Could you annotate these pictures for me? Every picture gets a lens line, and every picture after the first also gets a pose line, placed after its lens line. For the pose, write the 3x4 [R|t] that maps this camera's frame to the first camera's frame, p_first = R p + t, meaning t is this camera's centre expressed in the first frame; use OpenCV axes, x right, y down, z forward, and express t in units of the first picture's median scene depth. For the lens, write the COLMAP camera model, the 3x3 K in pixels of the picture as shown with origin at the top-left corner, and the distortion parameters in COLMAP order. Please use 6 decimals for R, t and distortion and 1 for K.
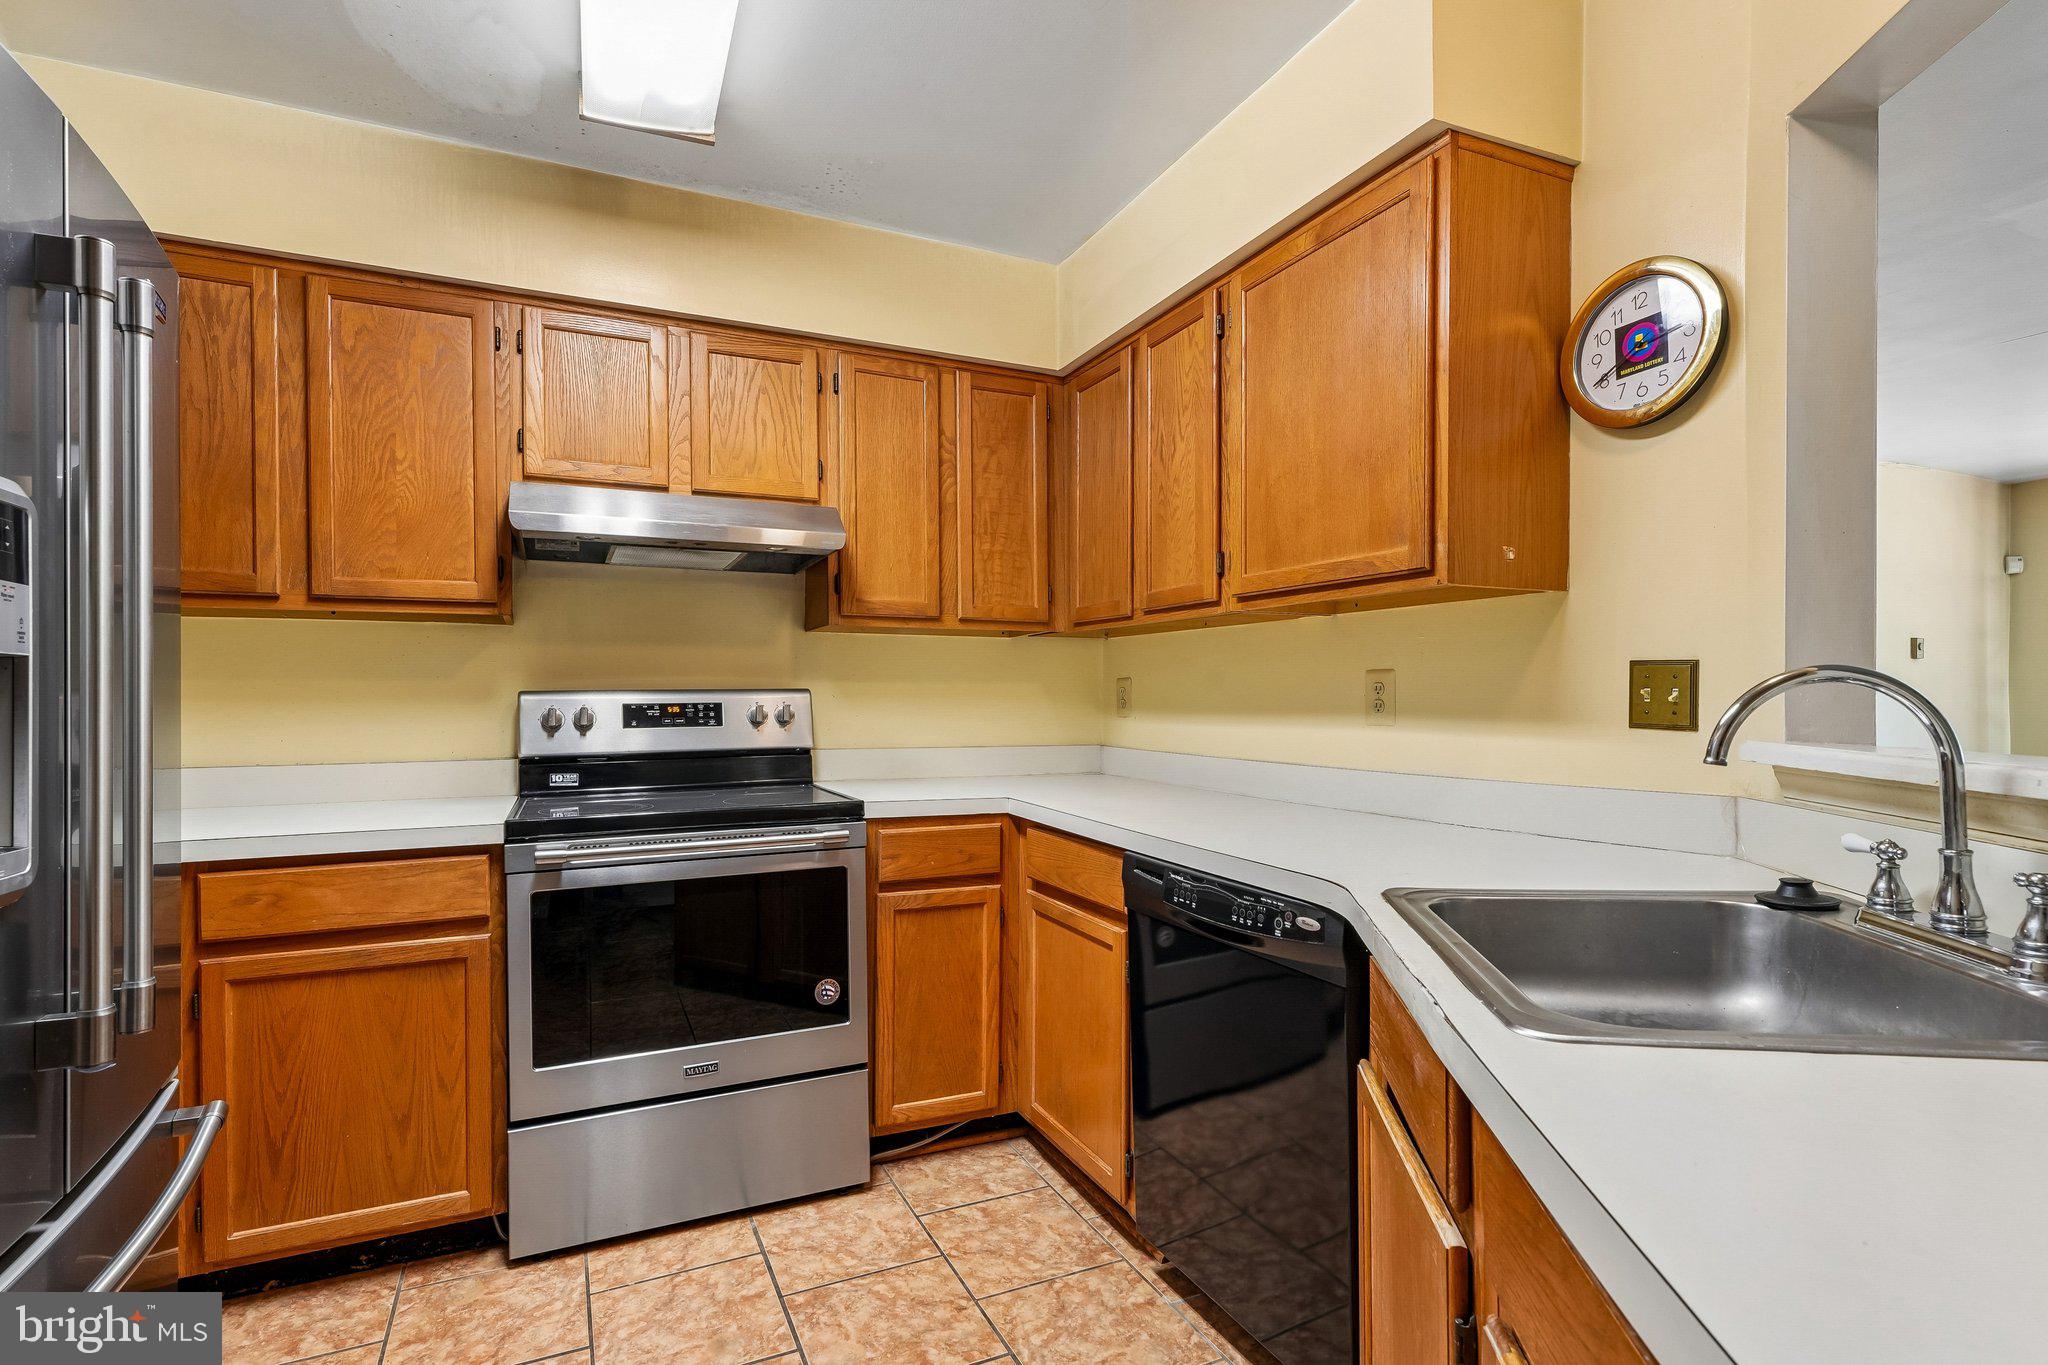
lens RADIAL K [[996.9, 0, 1030.9], [0, 996.9, 682.0], [0, 0, 1]] dist [0.000551, -0.000397]
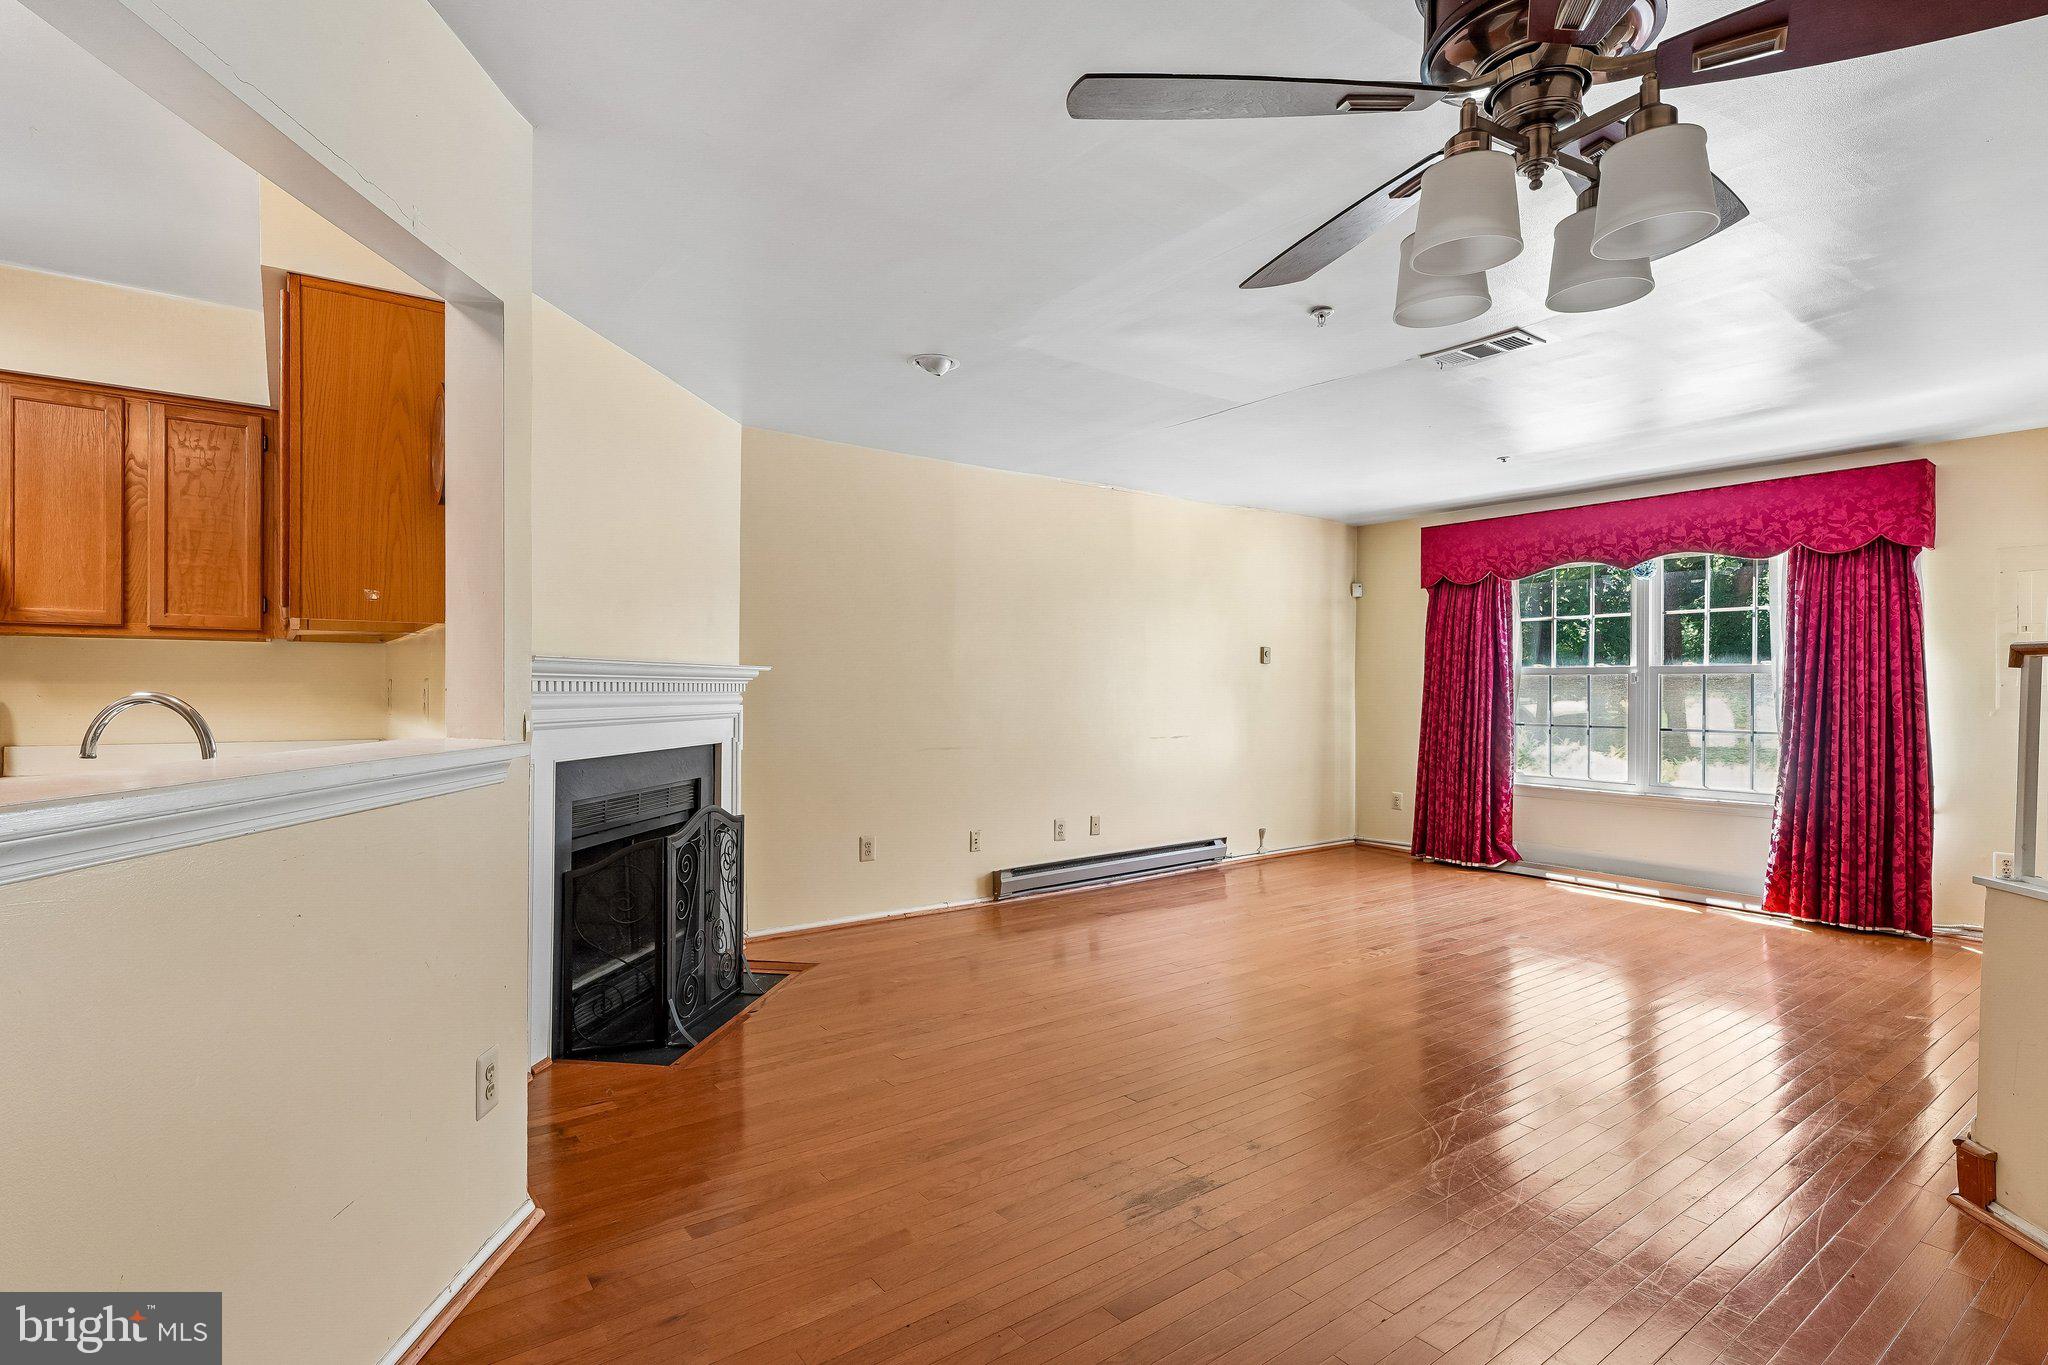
lens RADIAL K [[996.9, 0, 1030.9], [0, 996.9, 682.0], [0, 0, 1]] dist [0.000551, -0.000397]
pose [[0.979375, 0.008599, 0.201866, 0.808719], [-0.010886, 0.999888, 0.010222, -0.028212], [-0.201756, -0.012209, 0.979360, -0.350040]]
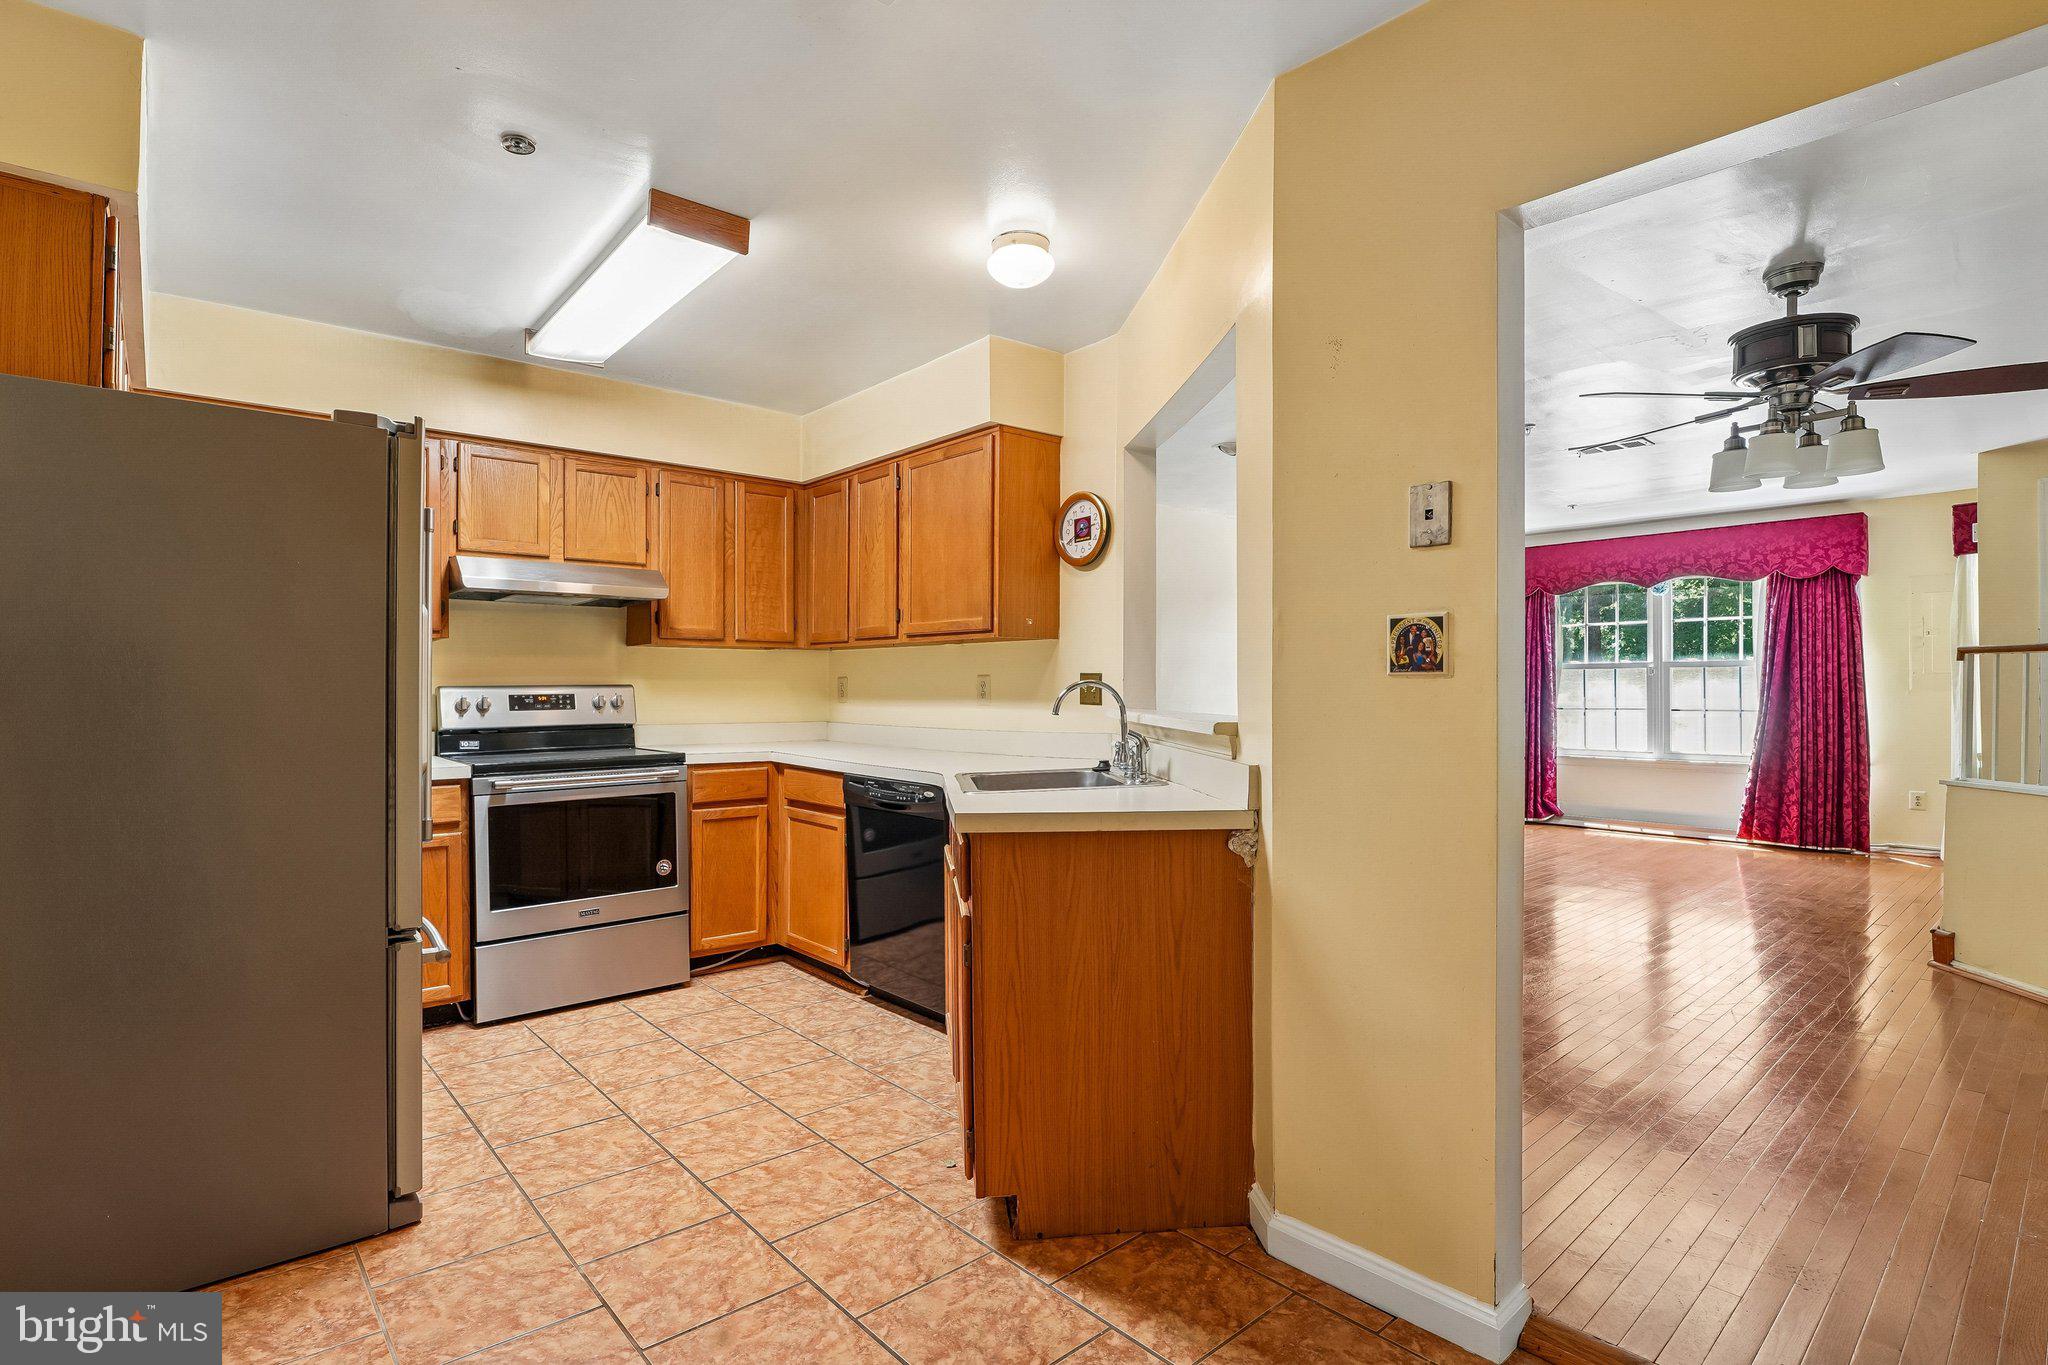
lens RADIAL K [[1000.8, 0, 1034.9], [0, 1000.8, 685.1], [0, 0, 1]] dist [-0.033154, 0.000241]
pose [[0.960044, -0.000767, 0.279848, -0.072815], [-0.002760, 0.999922, 0.012210, -0.015359], [-0.279835, -0.012494, 0.959967, -0.756204]]
